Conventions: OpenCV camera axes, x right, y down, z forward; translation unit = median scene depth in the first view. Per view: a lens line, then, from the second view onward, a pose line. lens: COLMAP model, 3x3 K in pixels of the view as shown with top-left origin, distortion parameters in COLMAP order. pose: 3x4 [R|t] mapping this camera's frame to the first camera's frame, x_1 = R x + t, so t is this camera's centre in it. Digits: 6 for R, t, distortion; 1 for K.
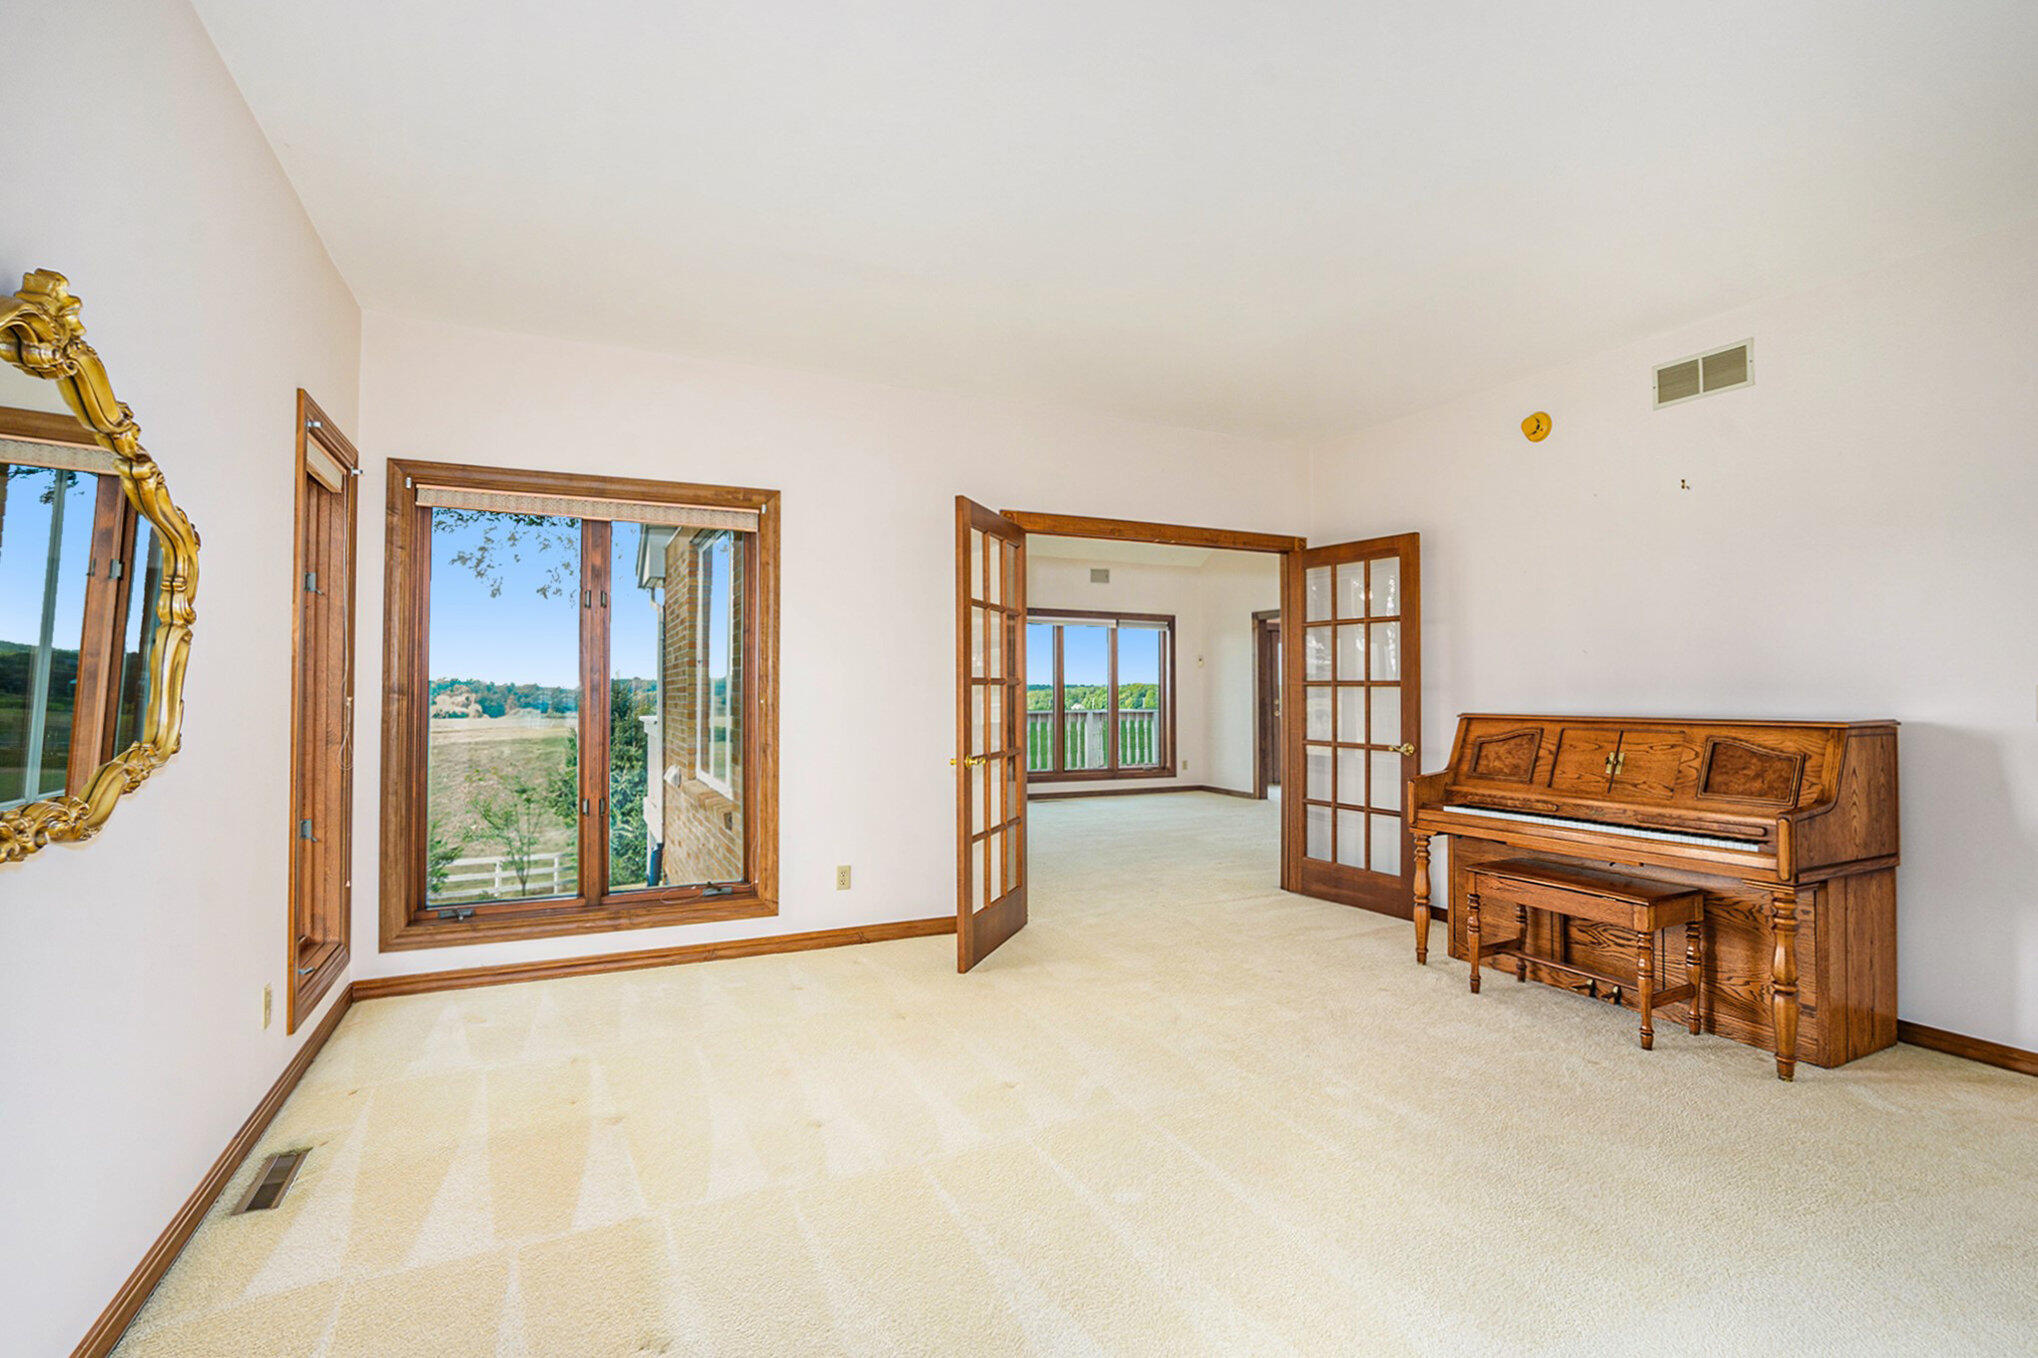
lens RADIAL K [[968.2, 0, 1019.0], [0, 968.2, 679.0], [0, 0, 1]] dist [0.000054, 0.000239]
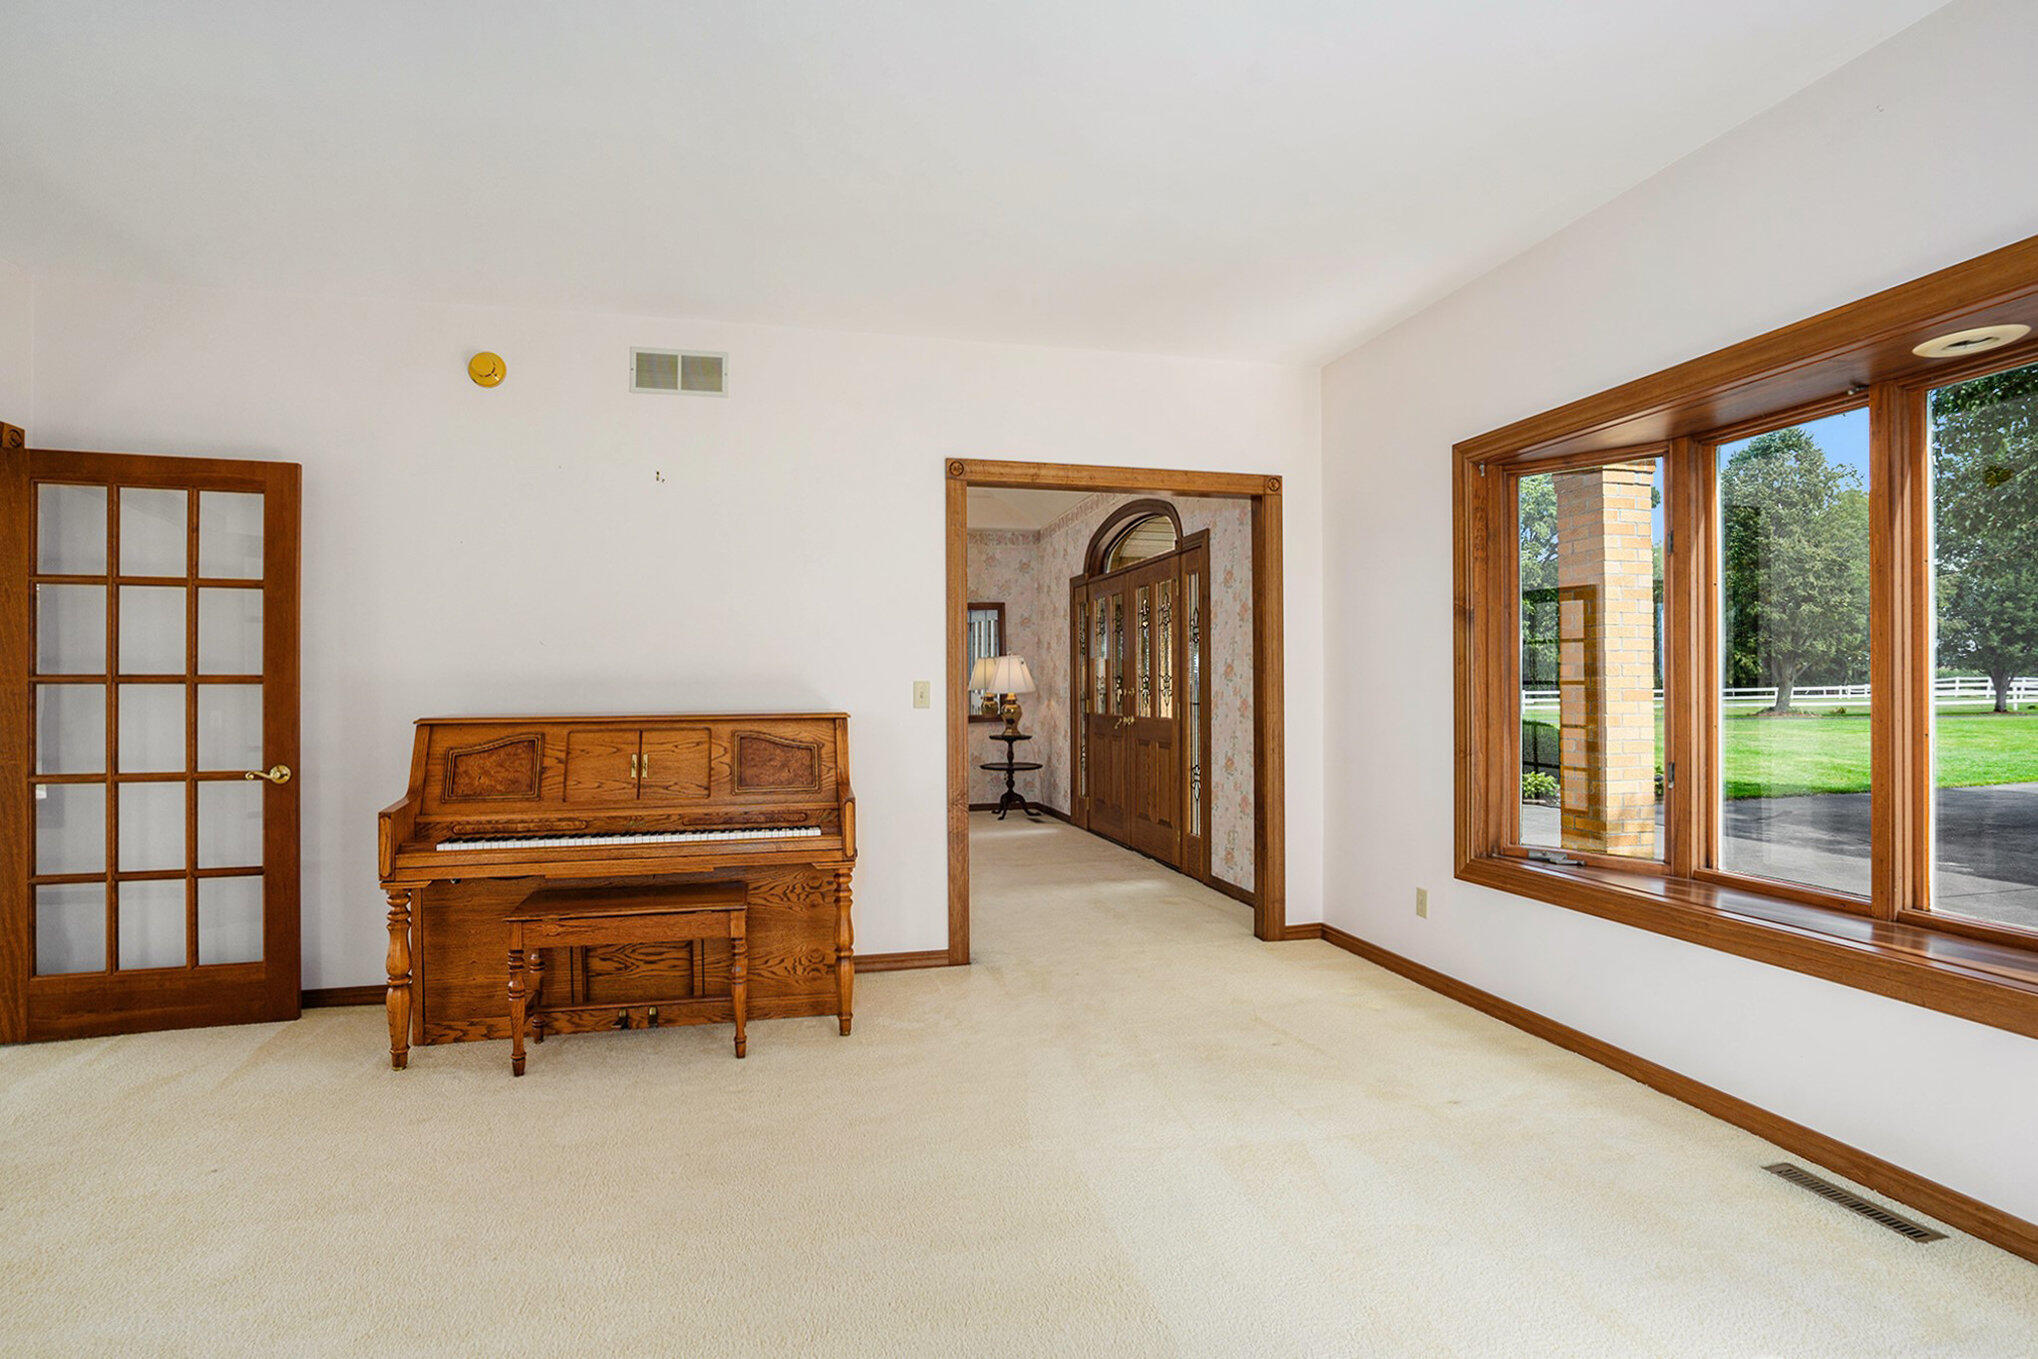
lens RADIAL K [[1009.3, 0, 1015.5], [0, 1009.3, 665.7], [0, 0, 1]] dist [-0.001350, 0.000005]
pose [[0.242162, 0.008026, 0.970203, -0.220224], [-0.005942, 0.999959, -0.006789, -0.004205], [-0.970218, -0.004121, 0.242200, 0.402313]]
